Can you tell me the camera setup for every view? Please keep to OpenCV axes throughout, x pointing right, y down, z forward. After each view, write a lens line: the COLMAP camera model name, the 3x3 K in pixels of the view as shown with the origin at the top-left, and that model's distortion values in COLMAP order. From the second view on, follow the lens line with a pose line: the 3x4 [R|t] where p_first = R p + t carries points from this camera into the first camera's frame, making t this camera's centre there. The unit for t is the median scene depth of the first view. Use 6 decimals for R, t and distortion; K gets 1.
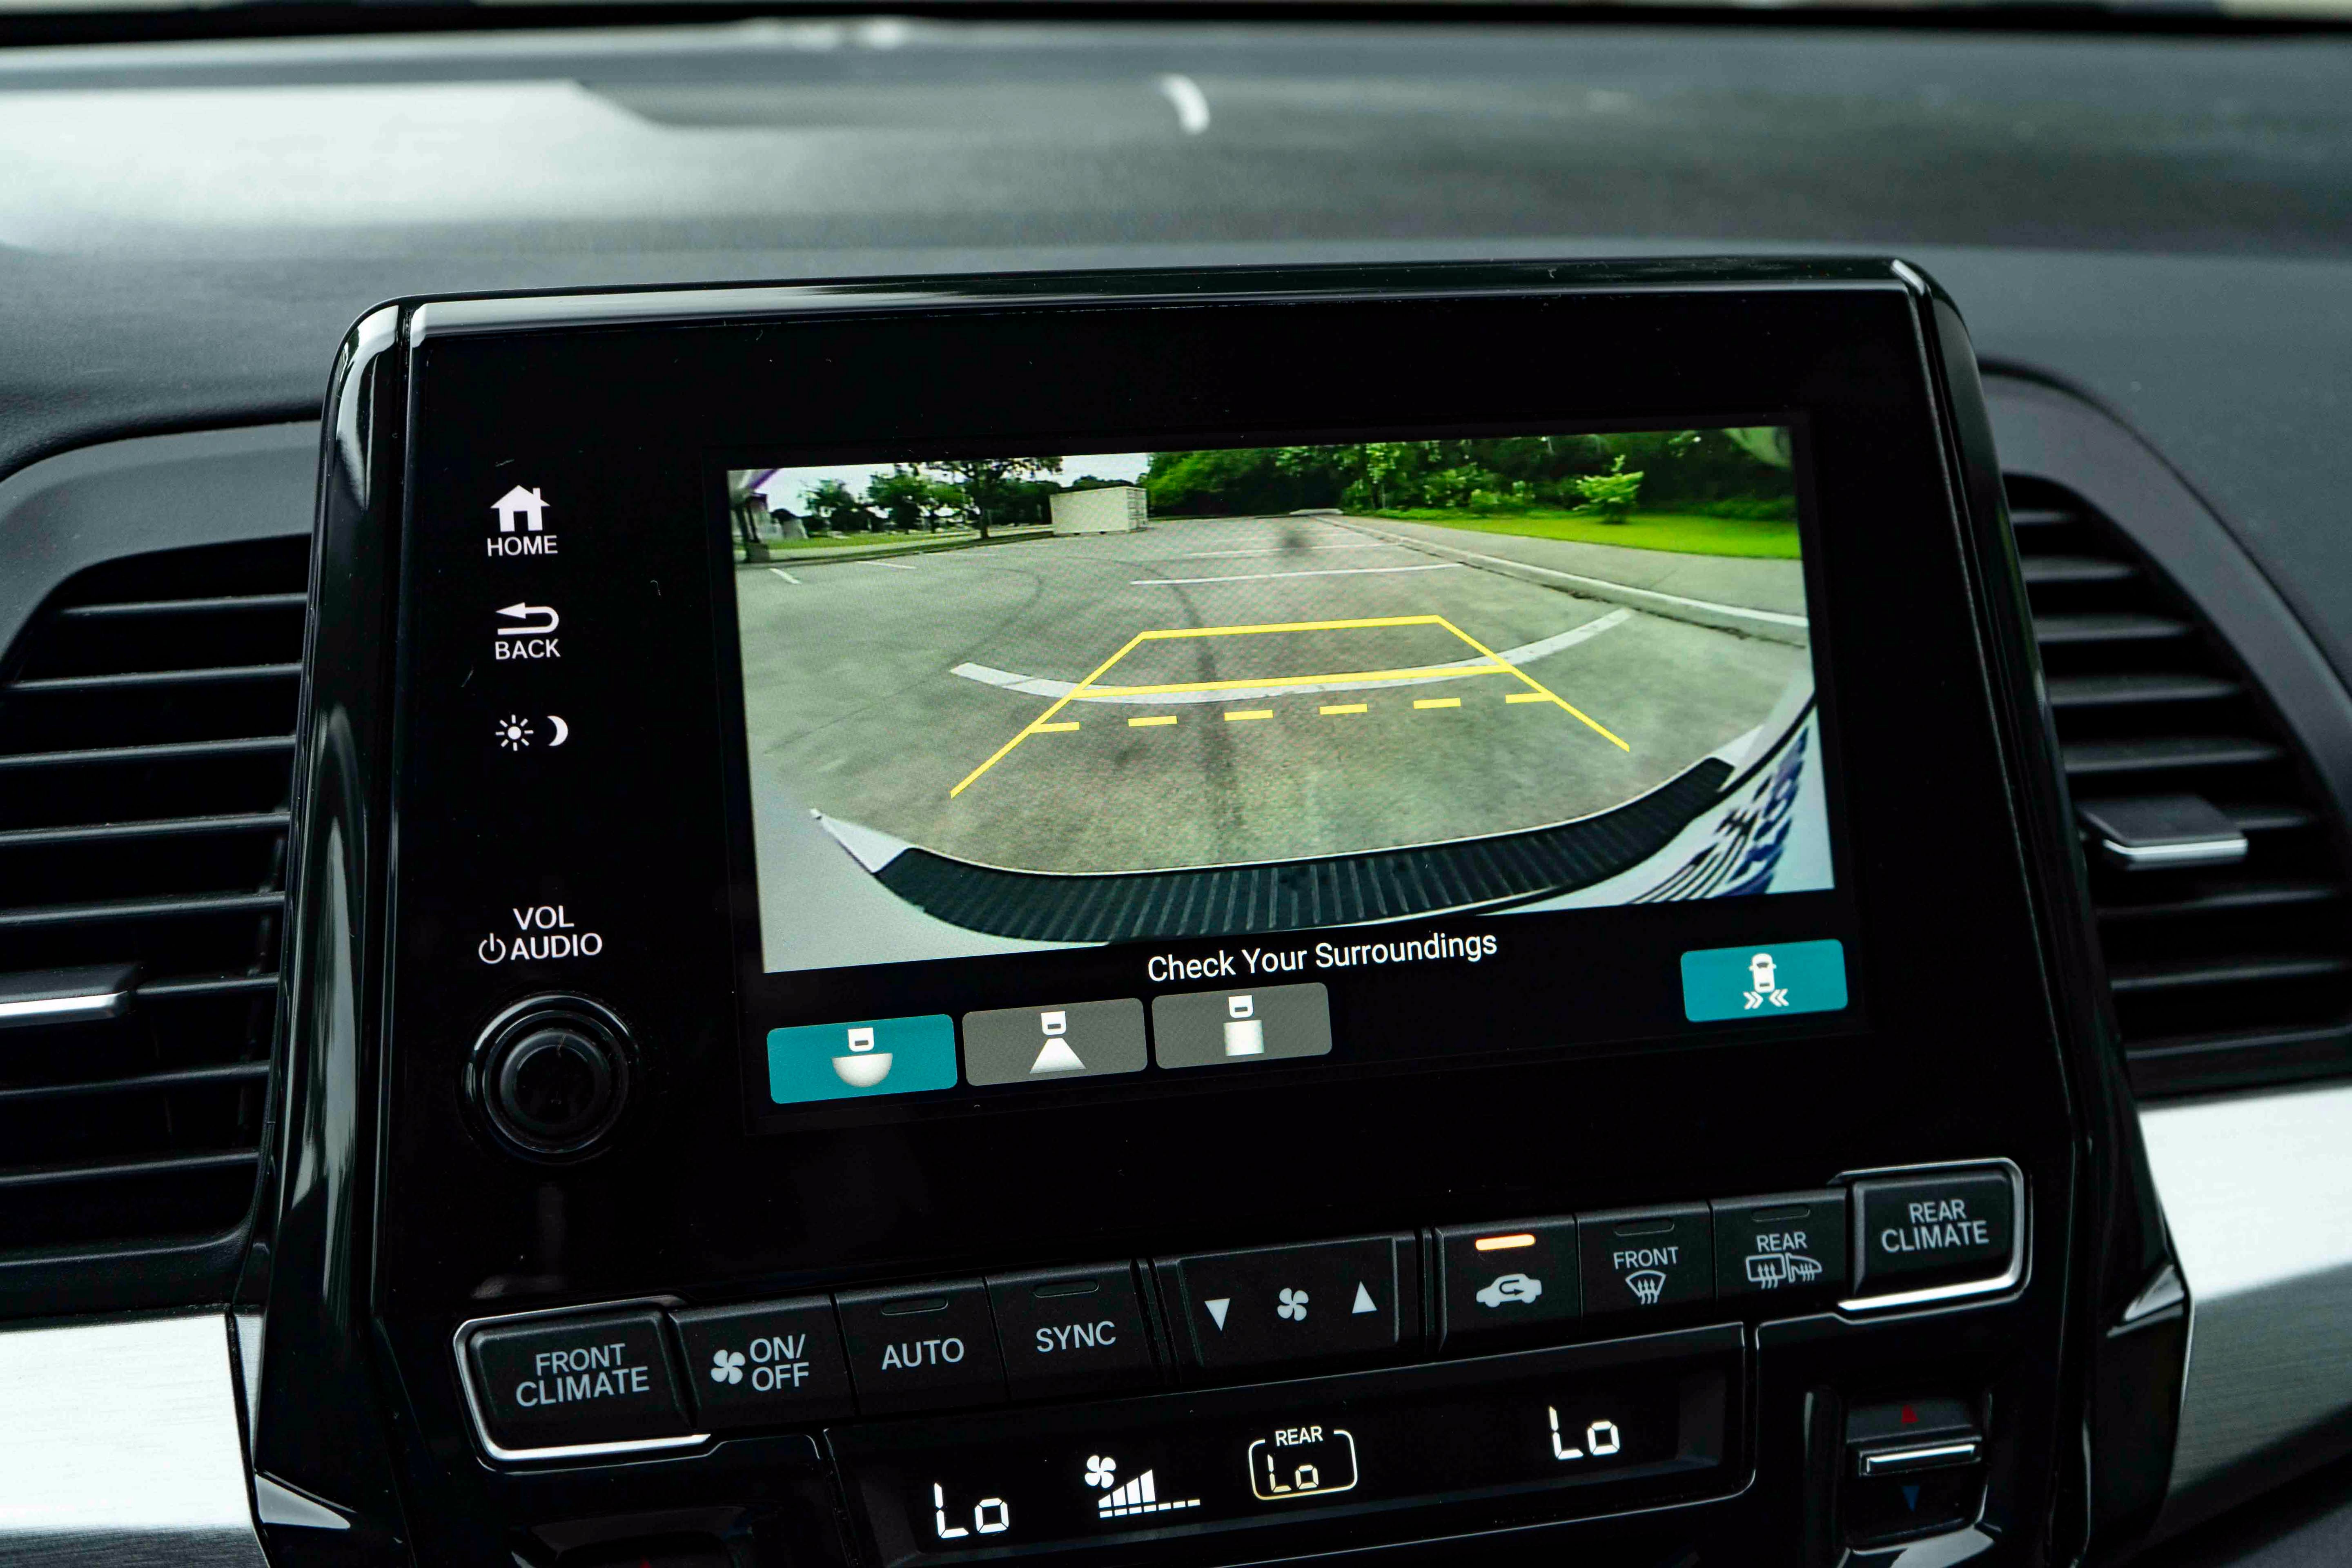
lens RADIAL K [[2639.9, 0, 1176.0], [0, 2639.9, 784.0], [0, 0, 1]] dist [0.018869, 0.023374]
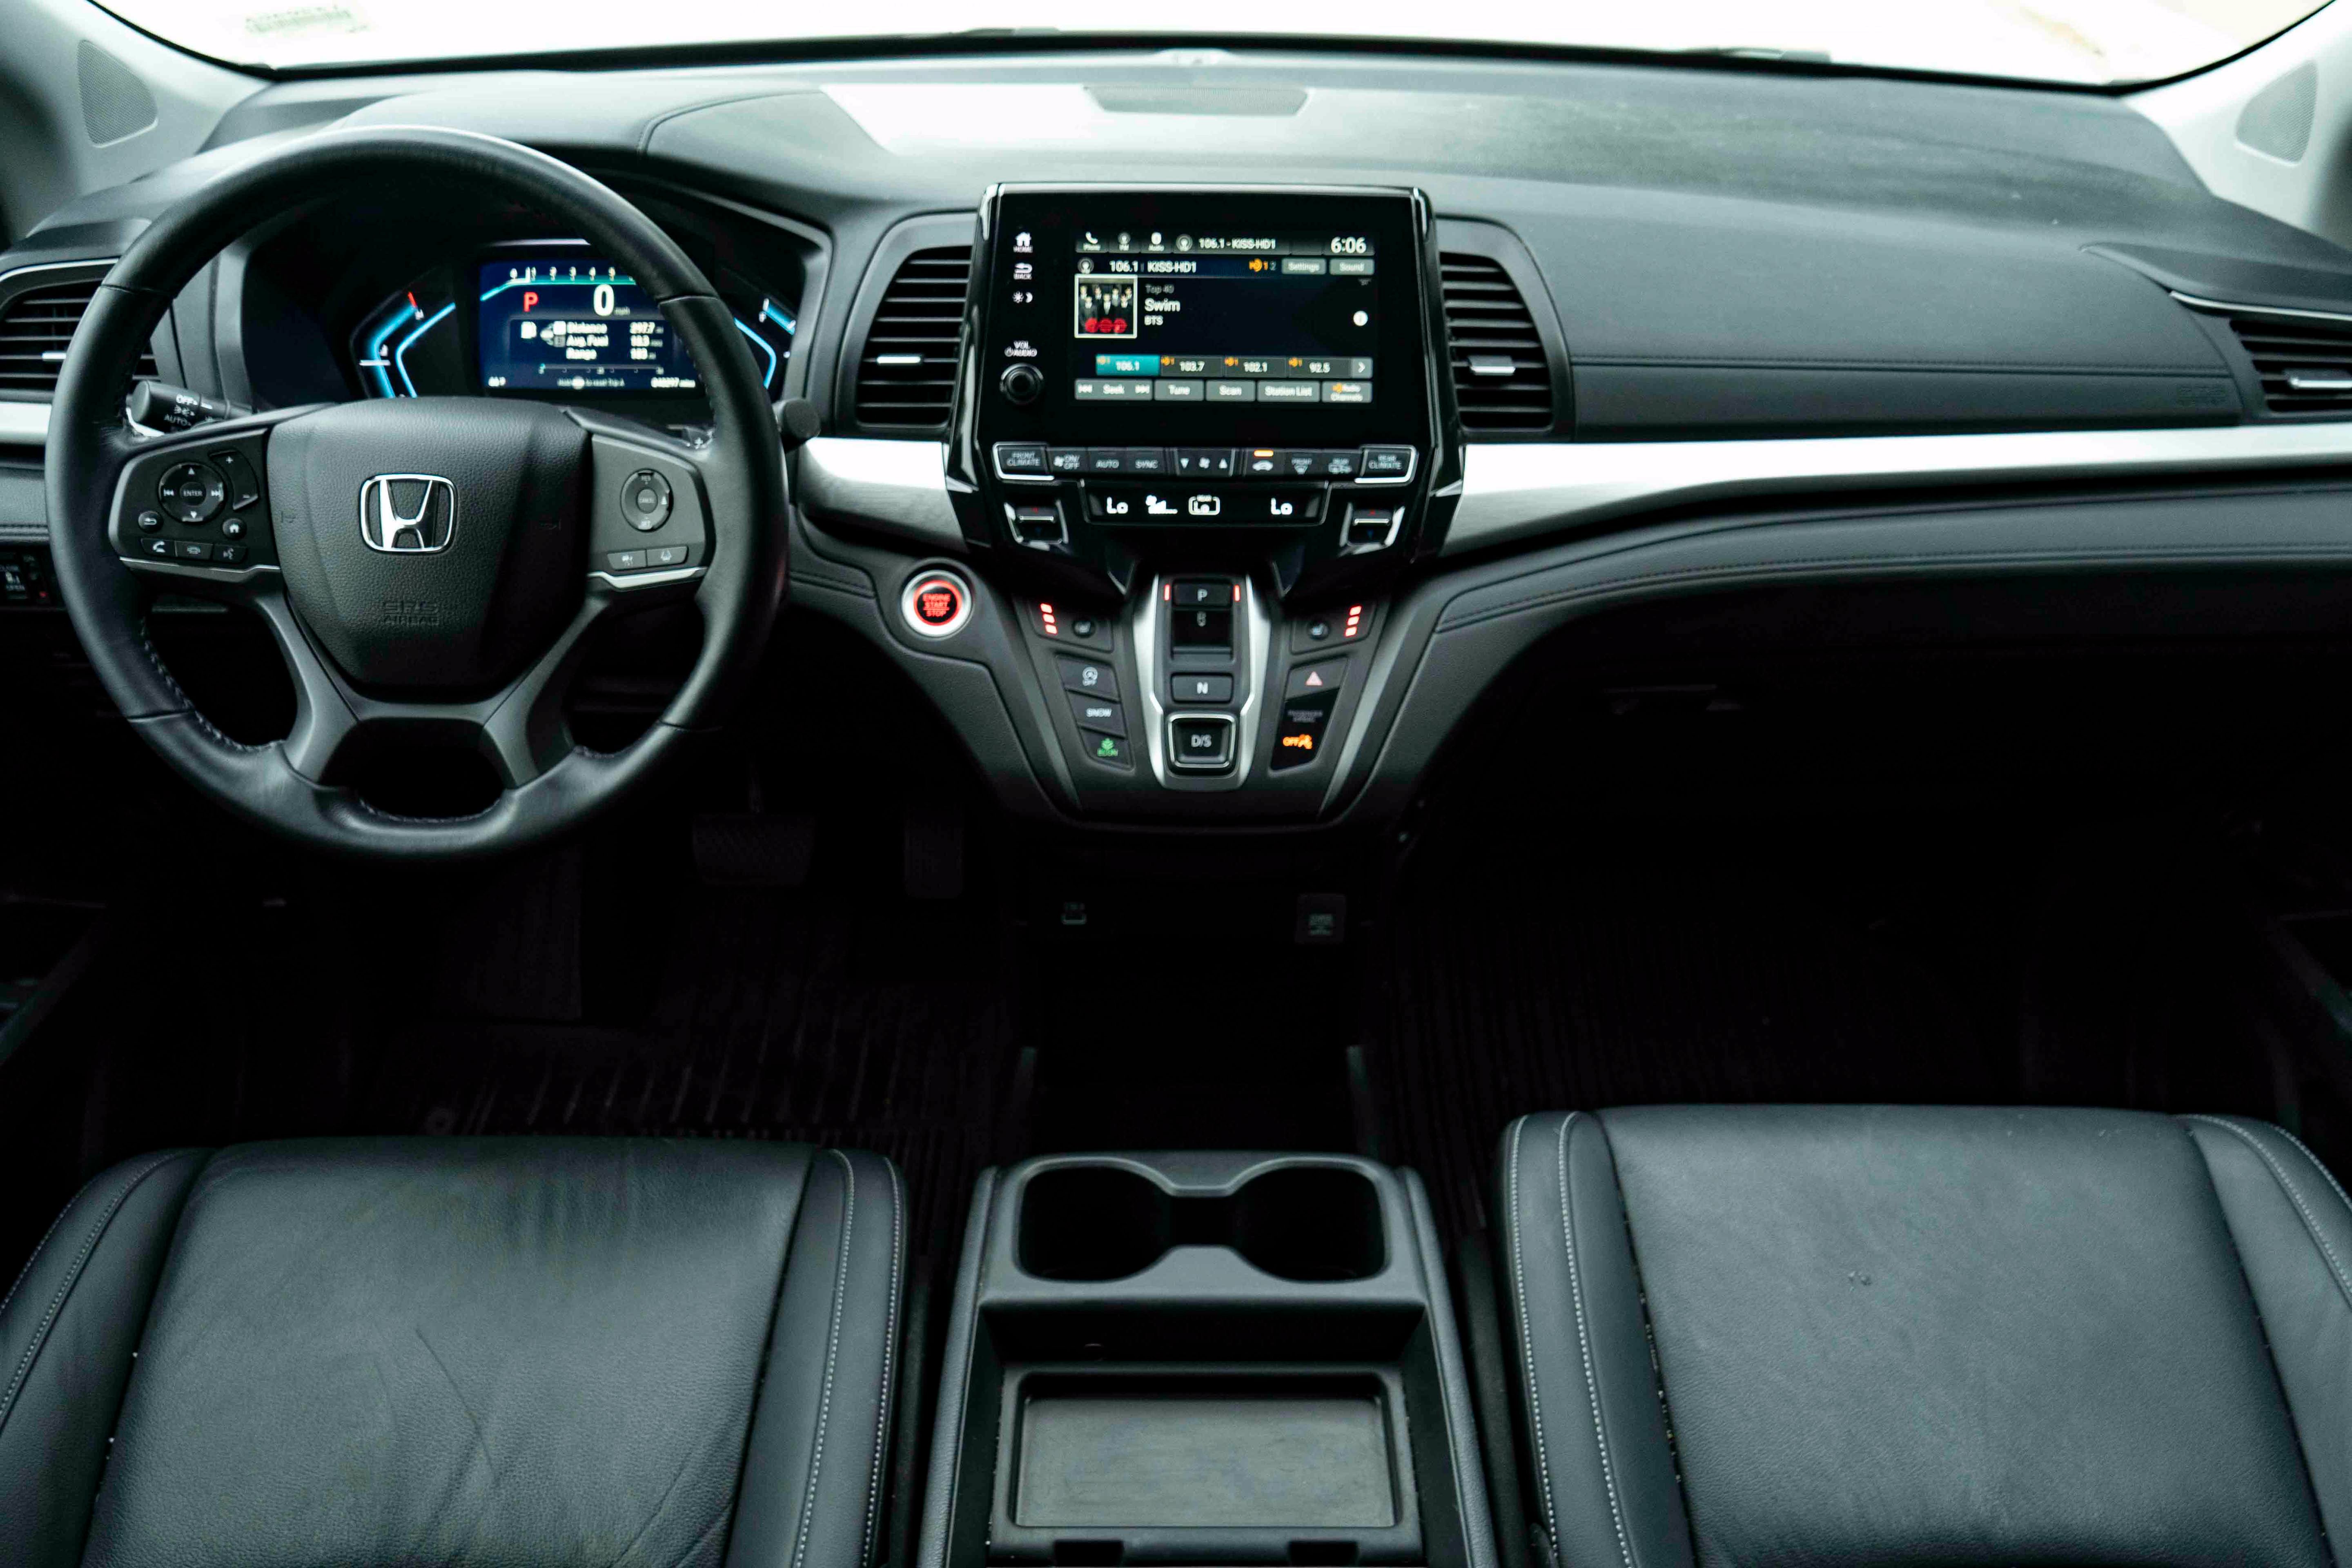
lens RADIAL K [[1918.0, 0, 1176.0], [0, 1918.0, 784.0], [0, 0, 1]] dist [-0.011250, 0.011498]
pose [[0.976727, 0.104241, -0.187454, 0.566838], [-0.075406, 0.985052, 0.154877, 0.224705], [0.200796, -0.137137, 0.969987, -1.751097]]
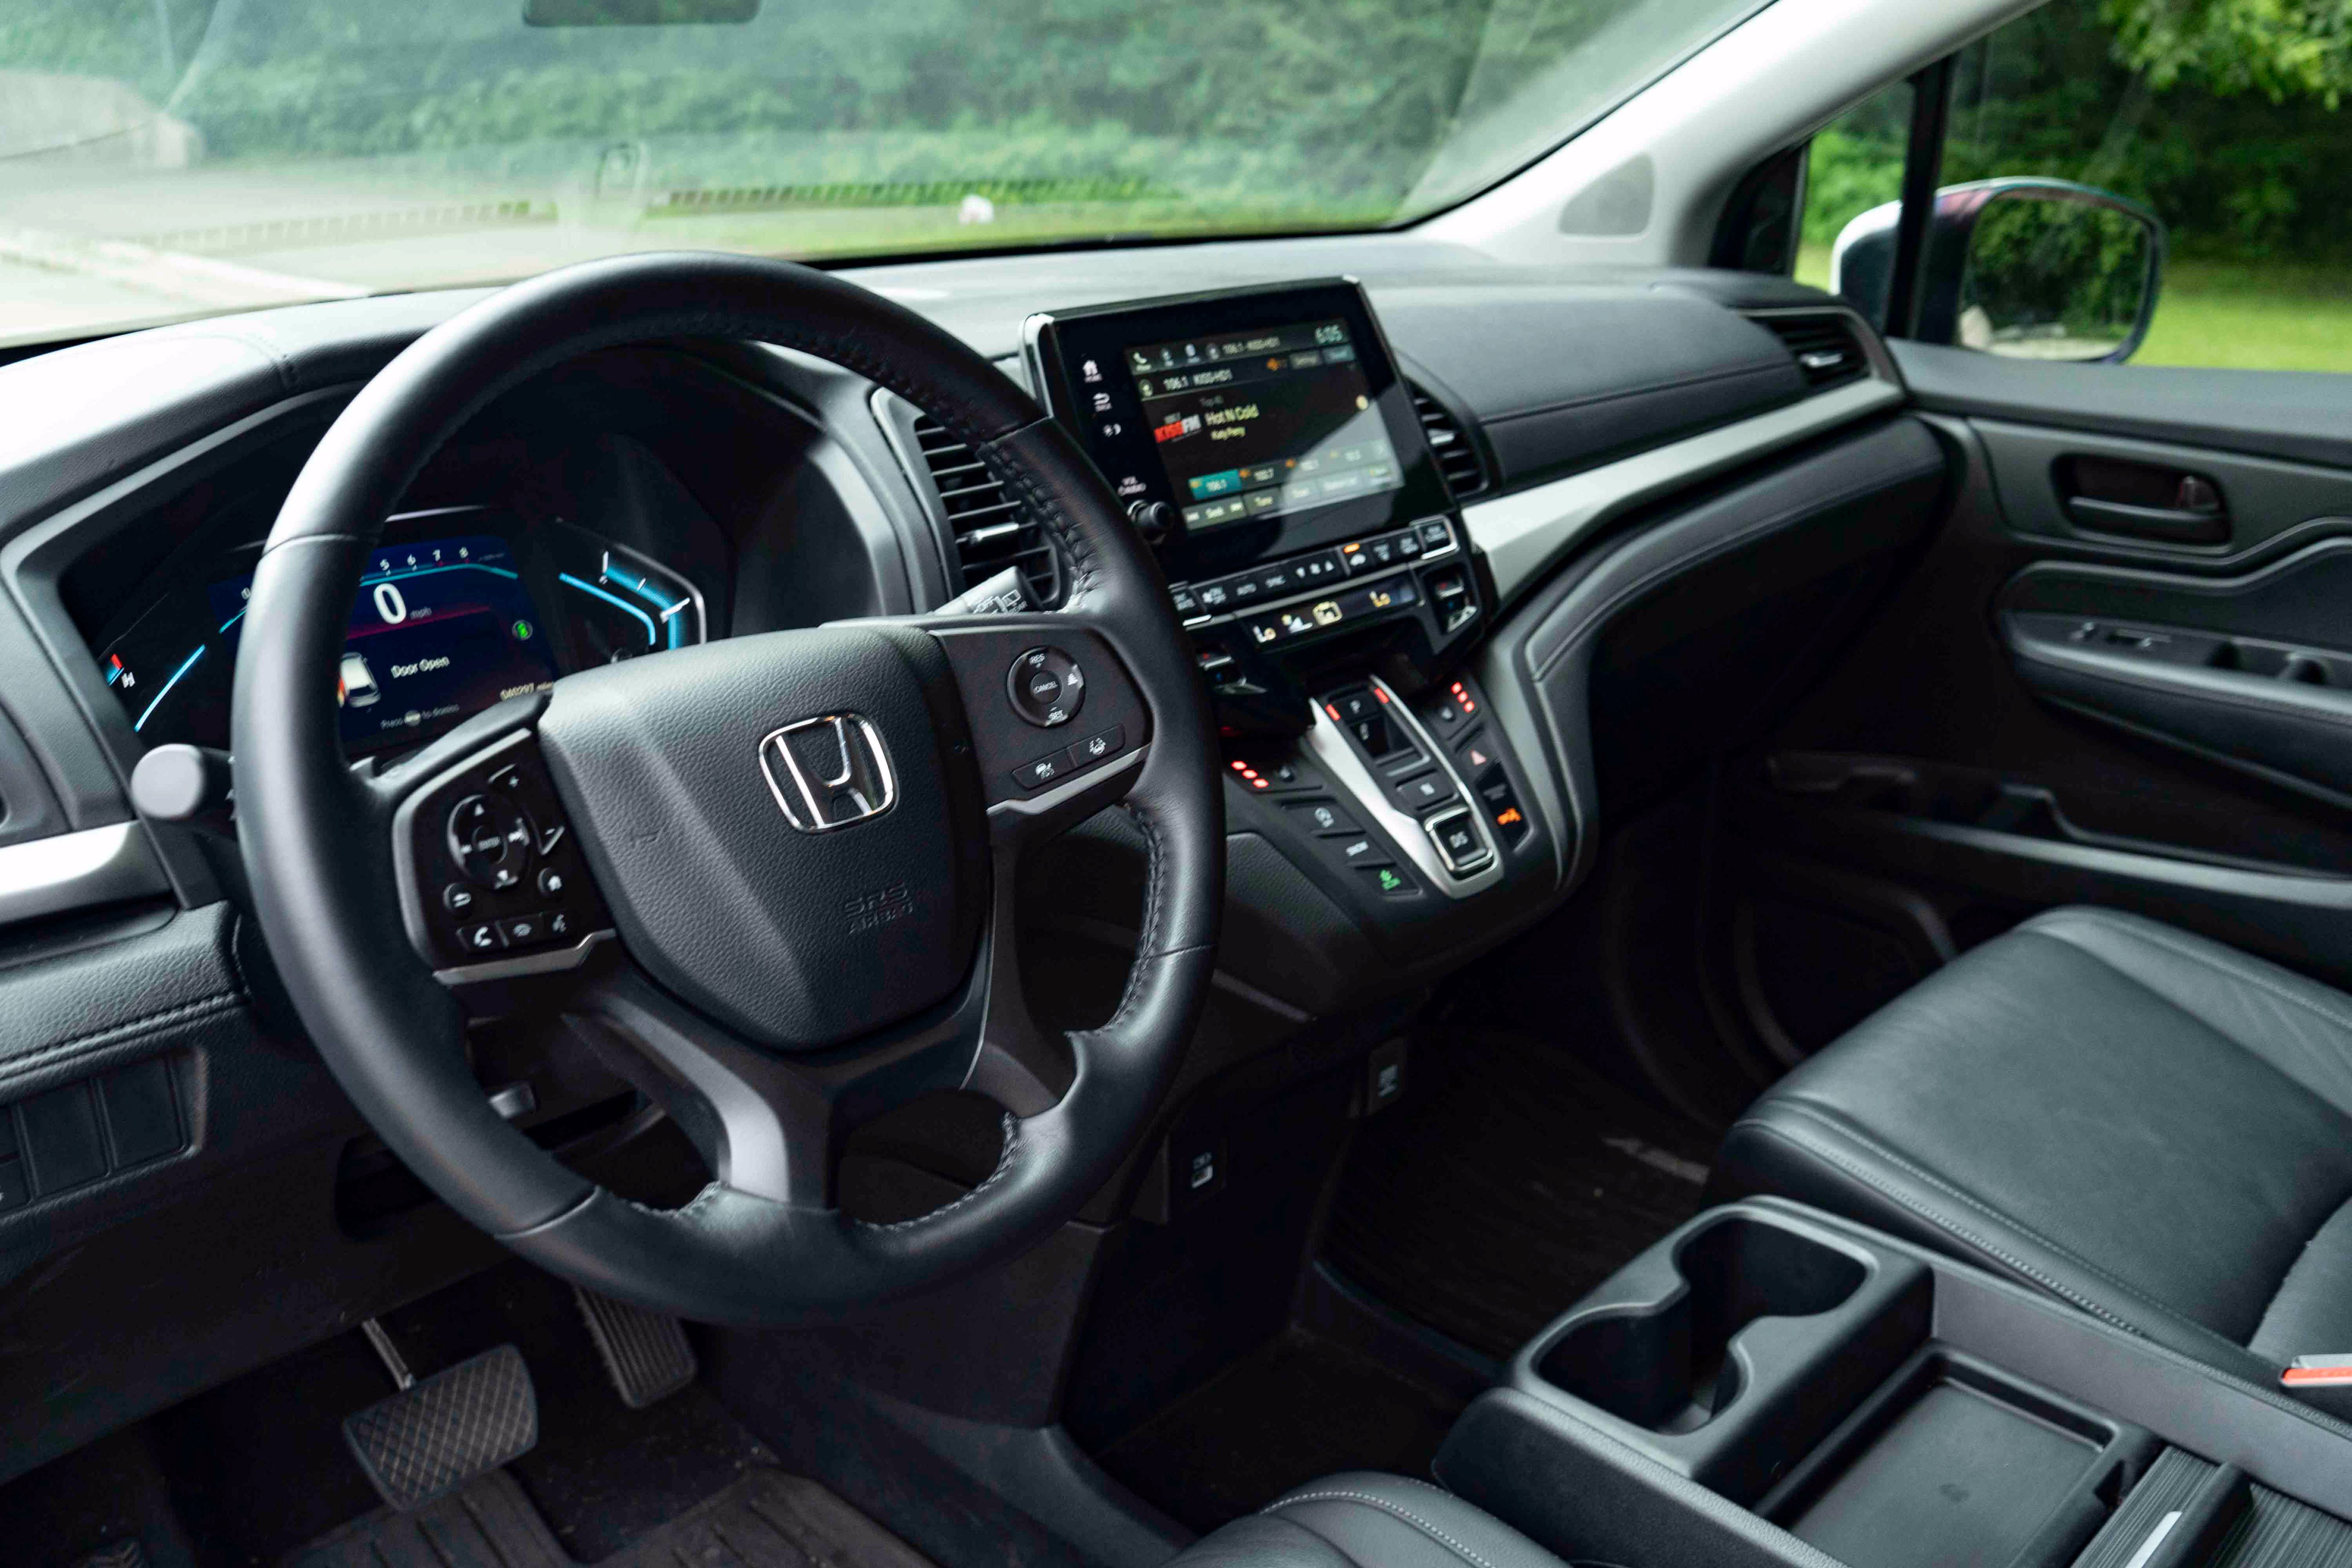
lens RADIAL K [[2131.6, 0, 1176.0], [0, 2131.6, 784.0], [0, 0, 1]] dist [-0.004666, -0.007448]
pose [[0.825593, -0.209665, 0.523867, -1.629737], [0.247437, 0.968902, -0.002170, 0.428361], [-0.507120, 0.131416, 0.851798, -1.264244]]
